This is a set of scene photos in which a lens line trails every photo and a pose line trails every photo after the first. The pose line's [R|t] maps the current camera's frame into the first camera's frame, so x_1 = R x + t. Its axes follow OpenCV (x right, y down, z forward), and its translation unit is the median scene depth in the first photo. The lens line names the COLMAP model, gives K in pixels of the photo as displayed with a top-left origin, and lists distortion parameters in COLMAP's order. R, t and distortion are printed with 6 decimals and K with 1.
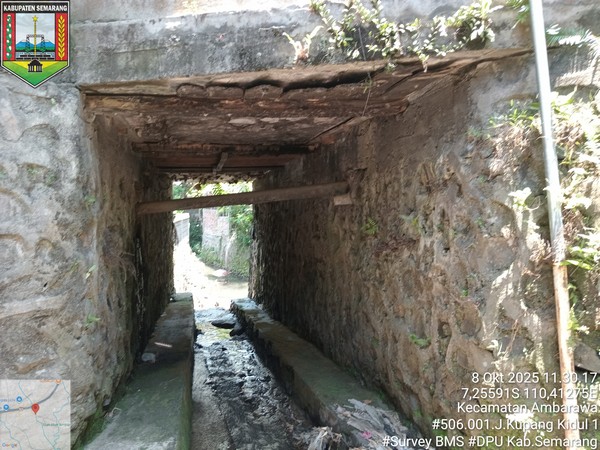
lens RADIAL K [[407.0, 0, 300.0], [0, 407.0, 225.0], [0, 0, 1]] dist [-0.006926, -0.002629]
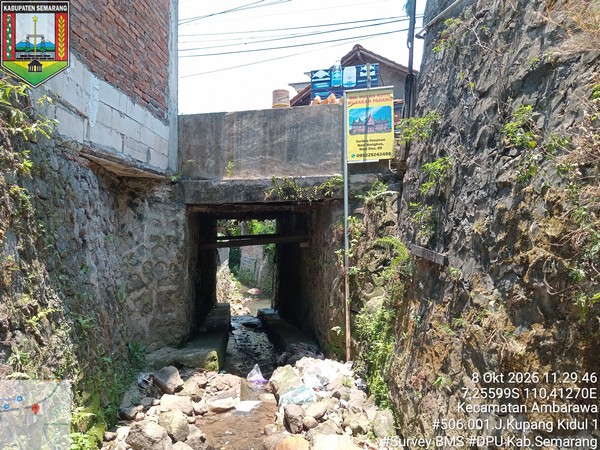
lens RADIAL K [[366.6, 0, 300.0], [0, 366.6, 225.0], [0, 0, 1]] dist [0.002244, 0.000136]
pose [[0.996971, 0.008862, -0.077274, 0.293080], [-0.014143, 0.997581, -0.068061, -0.049134], [0.076484, 0.068947, 0.994684, -1.017591]]
